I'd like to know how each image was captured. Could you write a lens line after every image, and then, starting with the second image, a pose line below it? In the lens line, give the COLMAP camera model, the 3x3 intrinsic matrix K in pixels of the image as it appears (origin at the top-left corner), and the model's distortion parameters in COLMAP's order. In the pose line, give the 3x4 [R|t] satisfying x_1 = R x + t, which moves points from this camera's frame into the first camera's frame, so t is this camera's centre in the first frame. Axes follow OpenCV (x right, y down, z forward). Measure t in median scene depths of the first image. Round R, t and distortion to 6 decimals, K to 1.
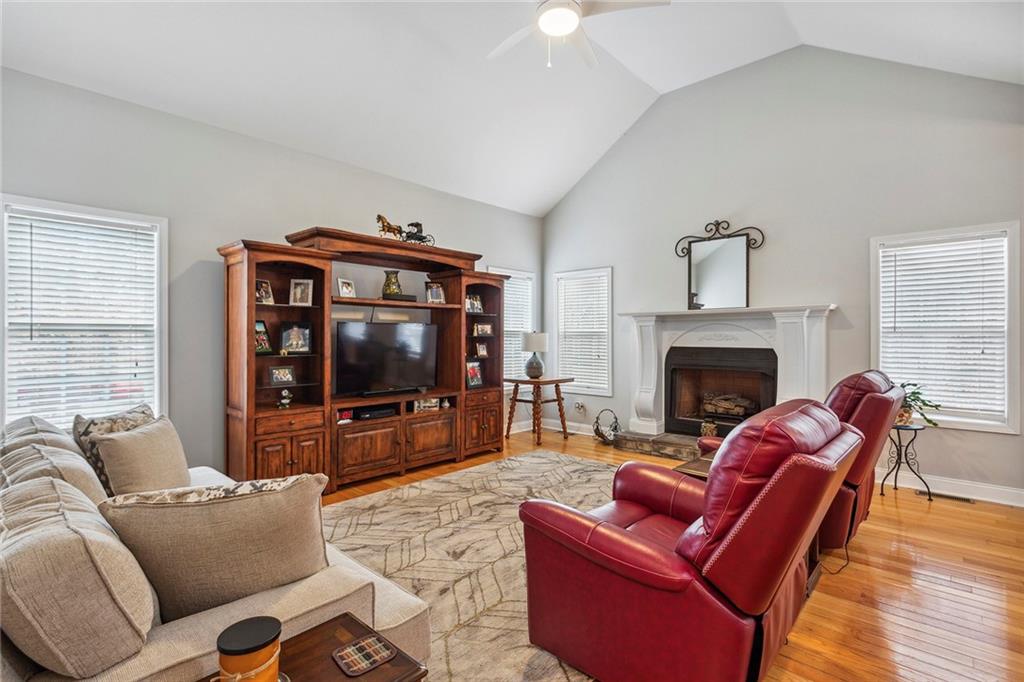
lens RADIAL K [[486.8, 0, 510.7], [0, 486.8, 339.9], [0, 0, 1]] dist [0.005032, -0.000058]
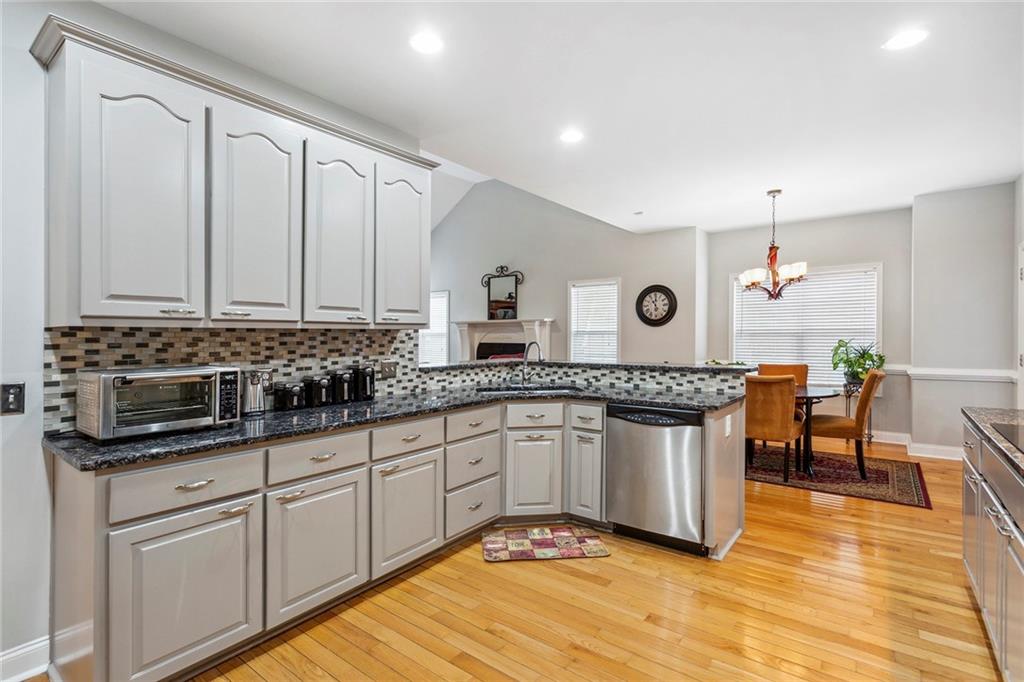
lens RADIAL K [[486.8, 0, 507.3], [0, 486.8, 336.3], [0, 0, 1]] dist [0.005032, -0.000058]
pose [[0.996550, -0.005263, 0.082831, 0.421975], [0.005182, 0.999986, 0.001192, -0.012856], [-0.082836, -0.000759, 0.996563, -0.881087]]
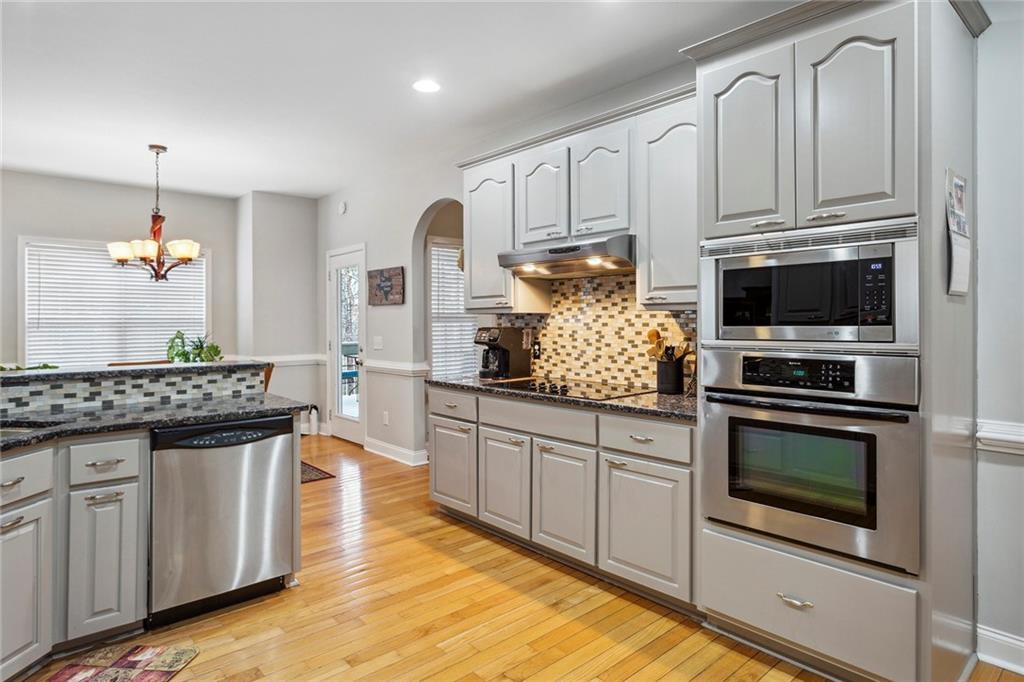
lens RADIAL K [[590.4, 0, 503.2], [0, 590.4, 322.9], [0, 0, 1]] dist [0.001977, 0.000059]
pose [[0.108276, -0.000415, 0.994121, 0.042112], [0.004642, 0.999989, -0.000088, -0.012339], [-0.994110, 0.004624, 0.108277, -0.505783]]
